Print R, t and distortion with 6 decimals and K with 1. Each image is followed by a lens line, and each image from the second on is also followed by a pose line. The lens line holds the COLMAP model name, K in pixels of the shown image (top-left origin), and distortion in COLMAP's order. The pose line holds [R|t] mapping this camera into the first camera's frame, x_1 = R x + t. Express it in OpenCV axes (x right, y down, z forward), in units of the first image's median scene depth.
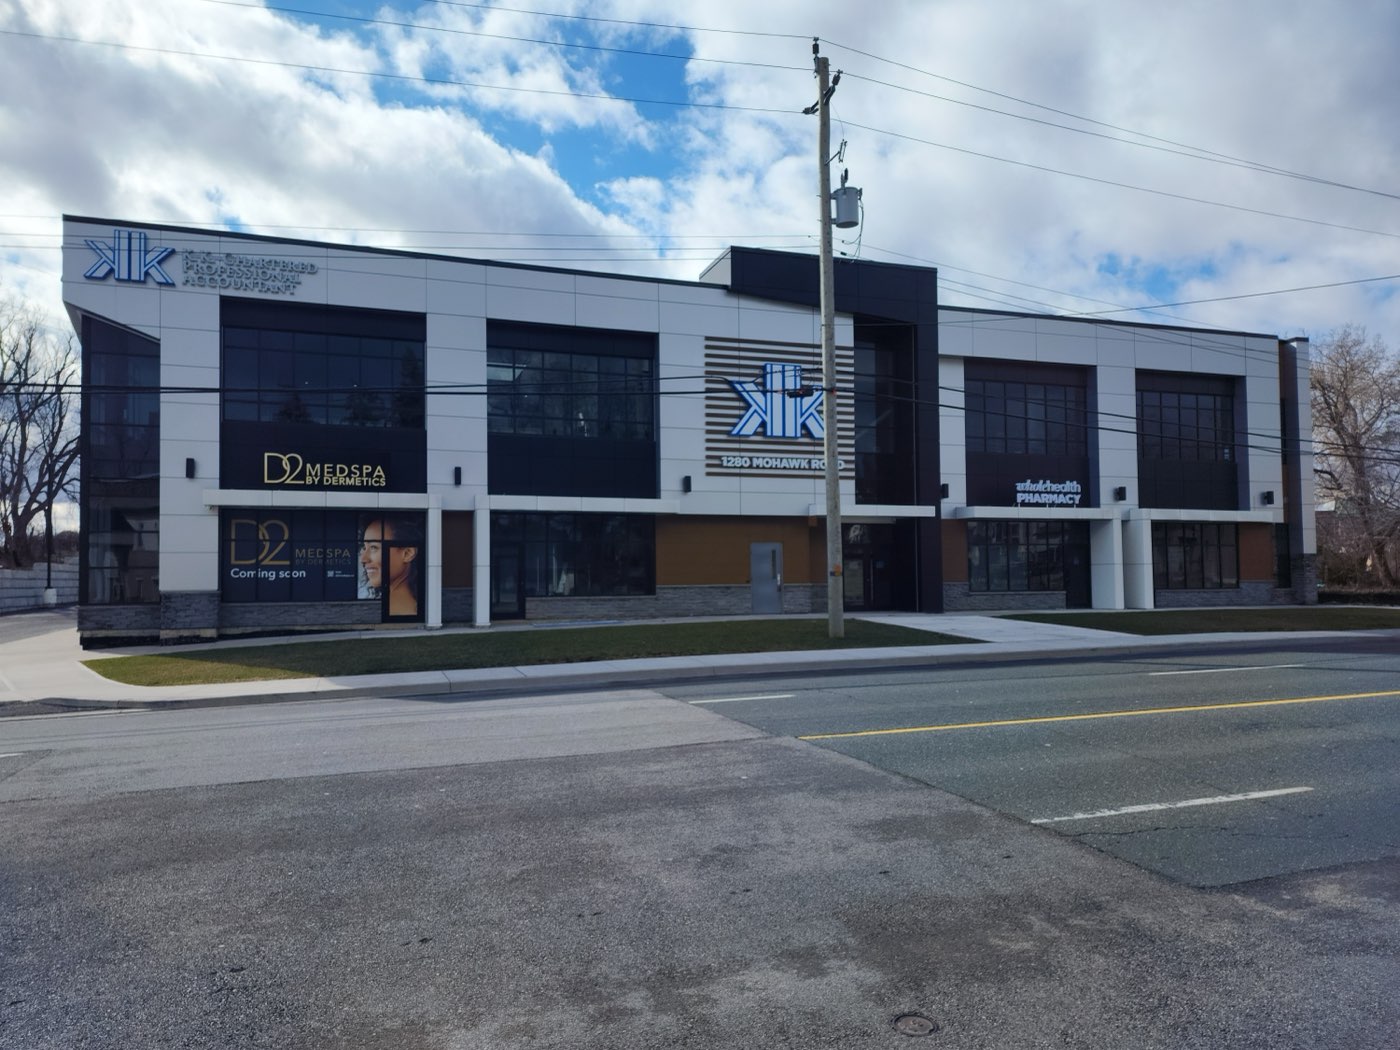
lens RADIAL K [[934.9, 0, 707.5], [0, 934.9, 529.5], [0, 0, 1]] dist [0.081291, -0.090721]
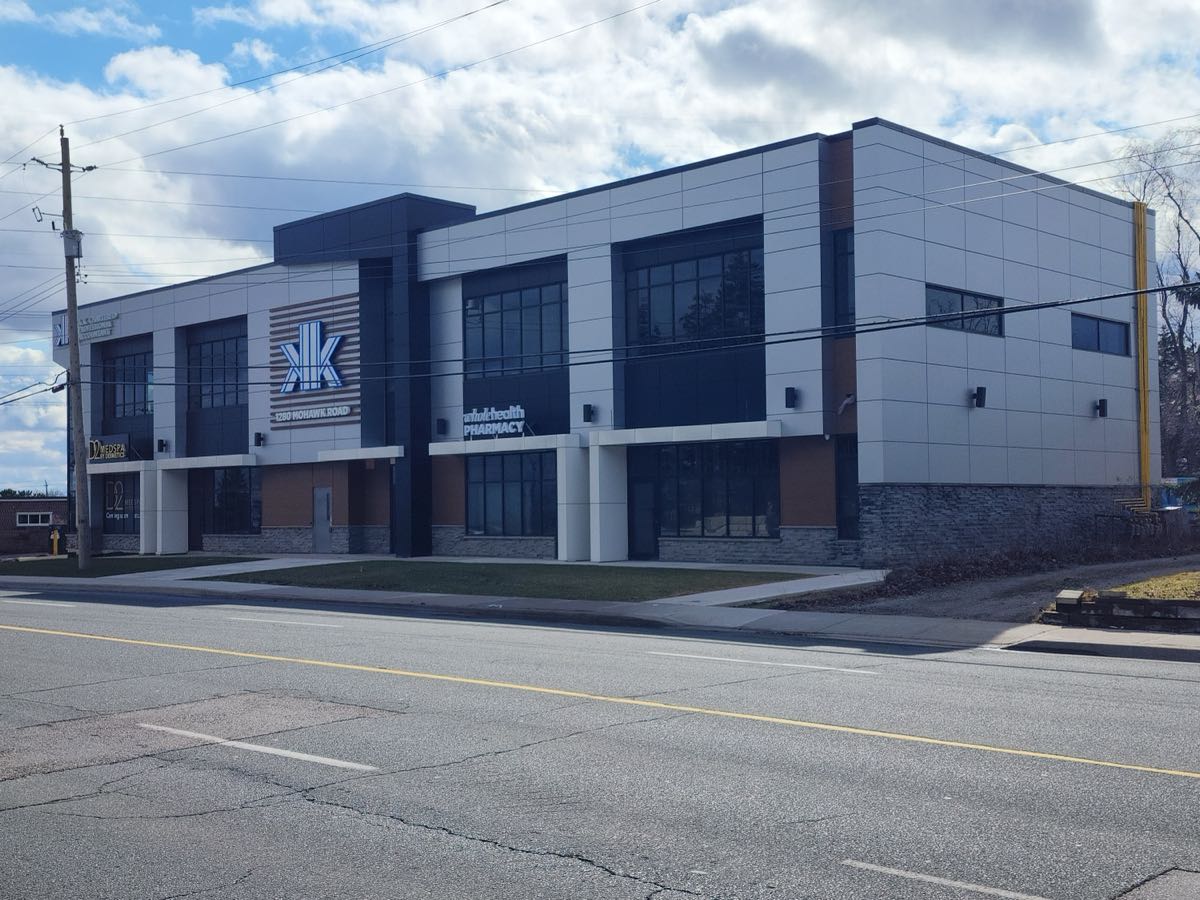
lens RADIAL K [[1393.4, 0, 574.2], [0, 1393.4, 455.4], [0, 0, 1]] dist [0.123852, -0.318234]
pose [[0.448694, -0.033104, -0.893072, 1.712694], [0.047997, 0.998764, -0.012907, 0.012609], [0.892396, -0.037073, 0.449728, 0.562983]]
